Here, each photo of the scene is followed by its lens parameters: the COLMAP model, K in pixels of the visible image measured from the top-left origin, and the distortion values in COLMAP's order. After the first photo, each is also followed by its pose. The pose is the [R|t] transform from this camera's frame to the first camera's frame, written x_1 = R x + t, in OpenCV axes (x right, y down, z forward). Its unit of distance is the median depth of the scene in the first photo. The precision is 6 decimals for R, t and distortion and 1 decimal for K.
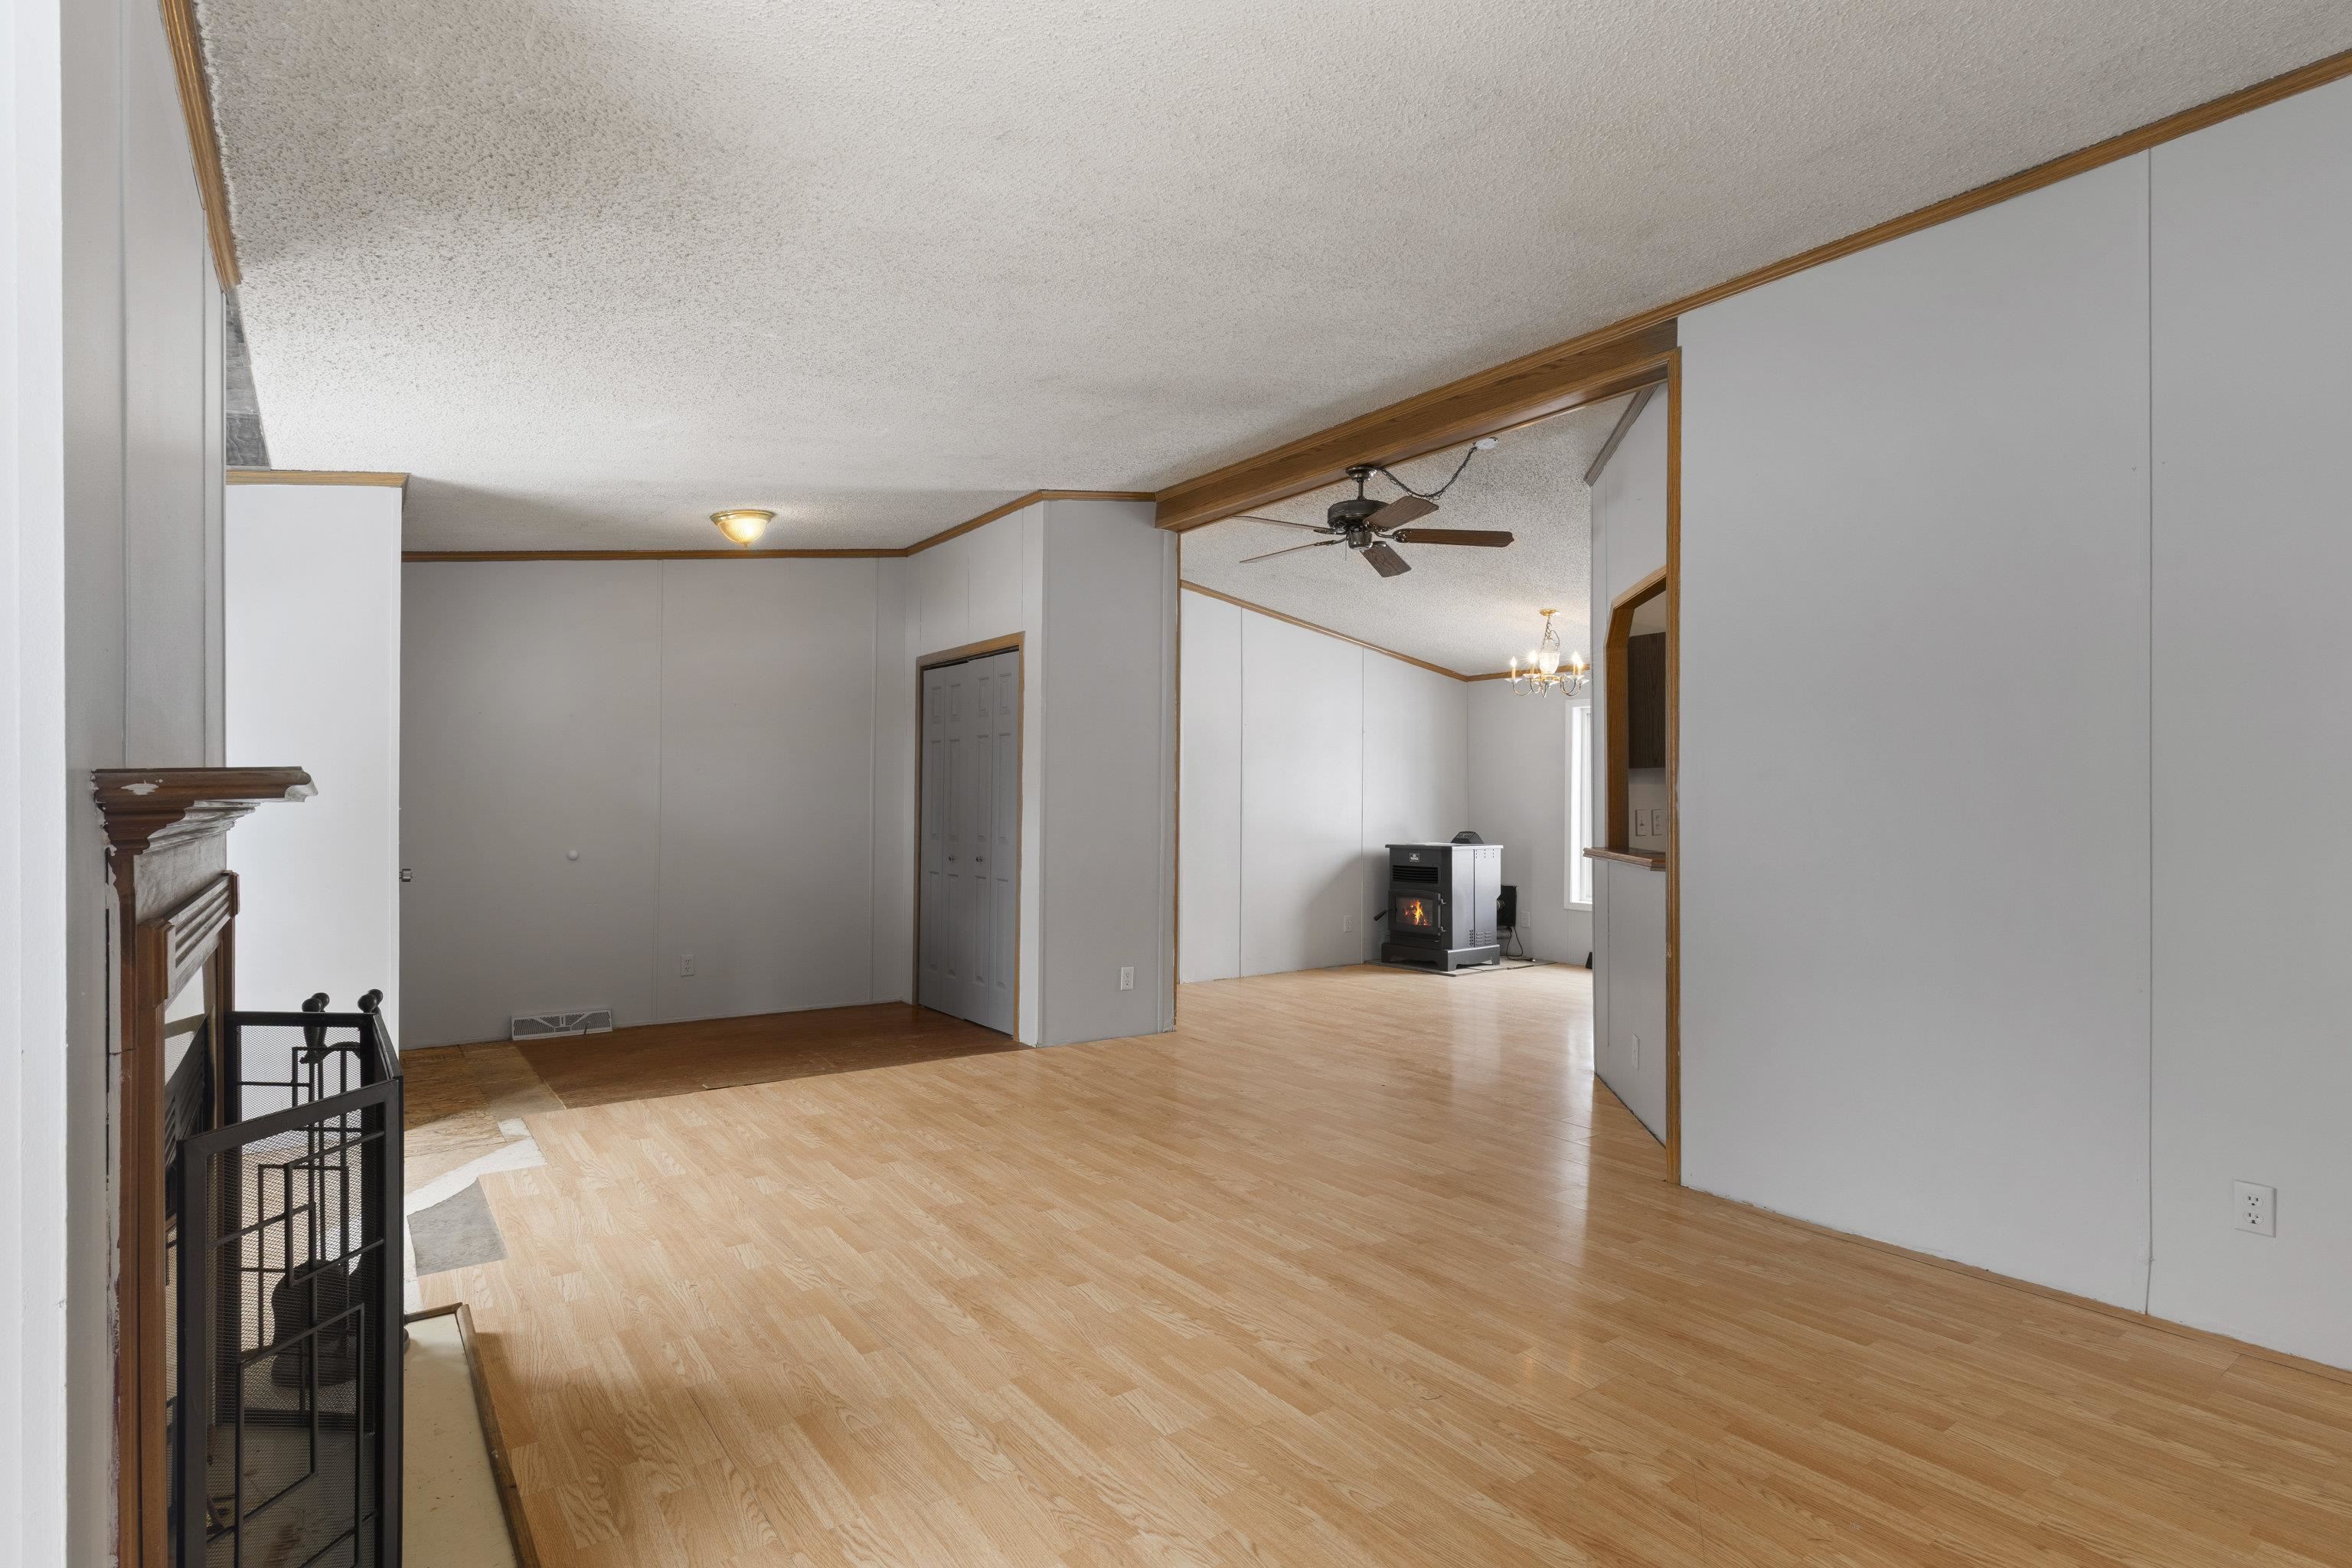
lens RADIAL K [[1126.5, 0, 1190.3], [0, 1126.5, 823.2], [0, 0, 1]] dist [-0.000757, -0.000102]
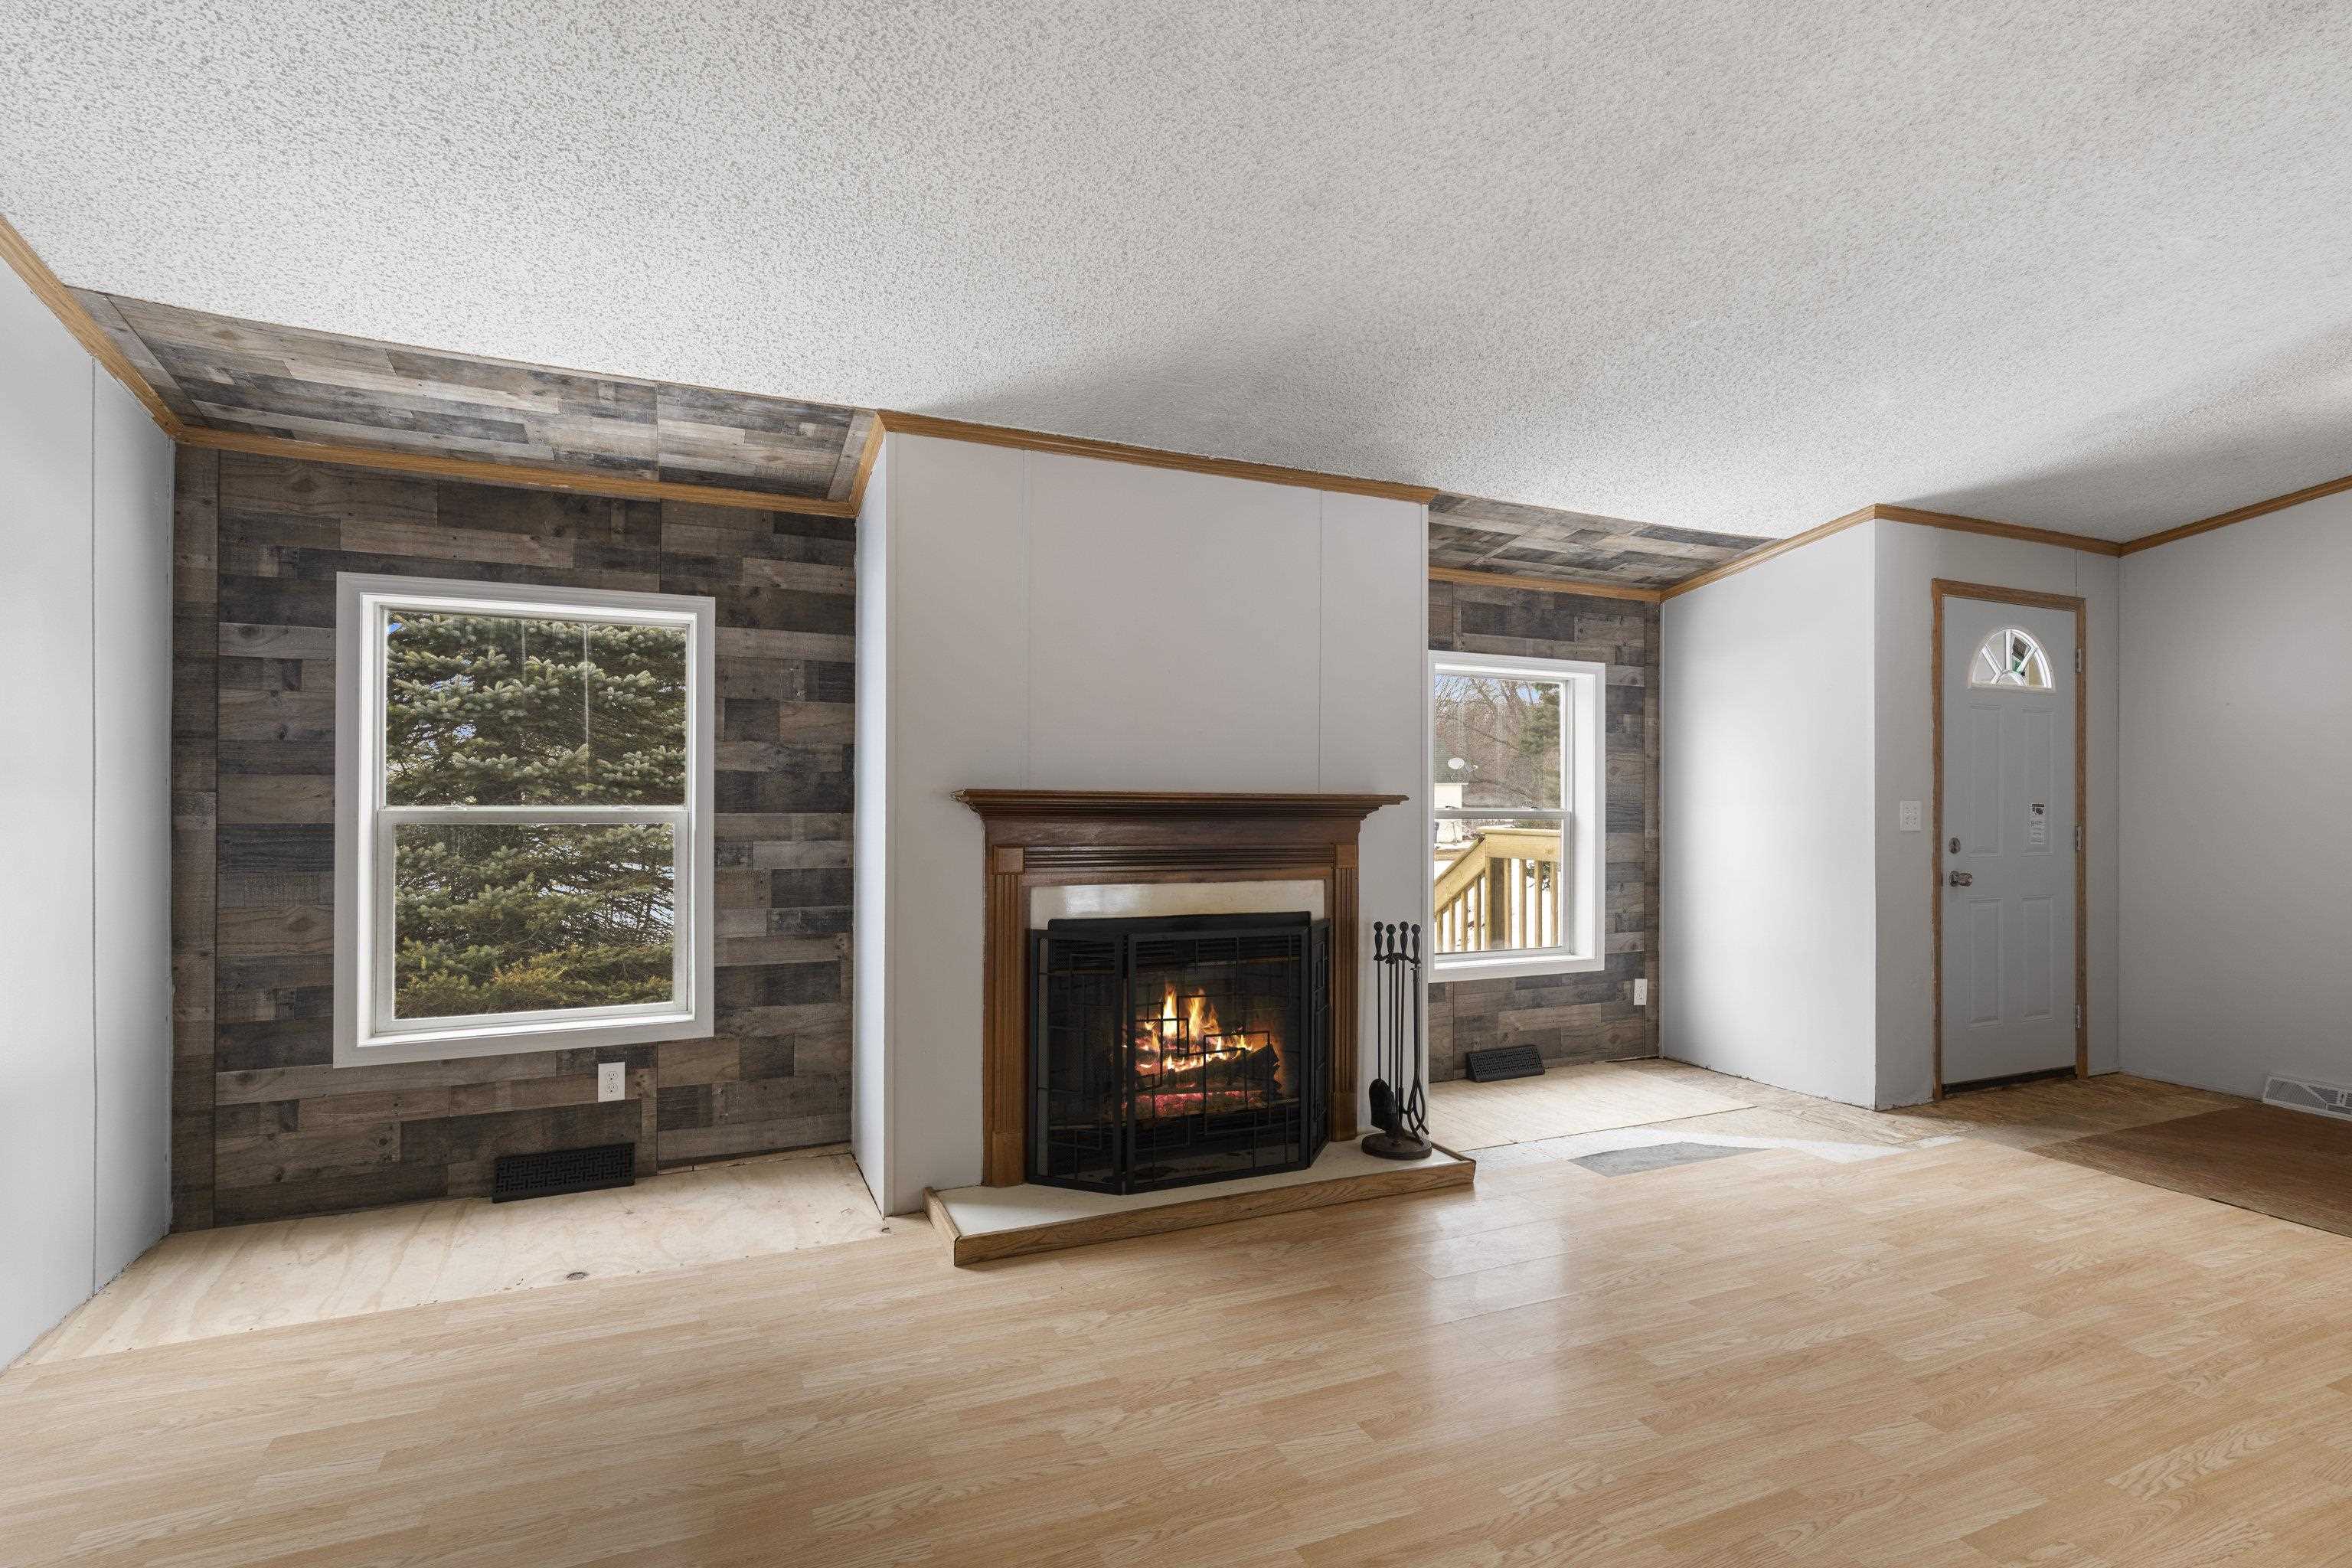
lens RADIAL K [[1126.5, 0, 1191.3], [0, 1126.5, 791.1], [0, 0, 1]] dist [-0.000757, -0.000102]
pose [[-0.214579, -0.019906, -0.976504, 0.533645], [-0.020937, 0.999656, -0.015777, -0.002332], [0.976482, 0.017059, -0.214922, 0.631260]]
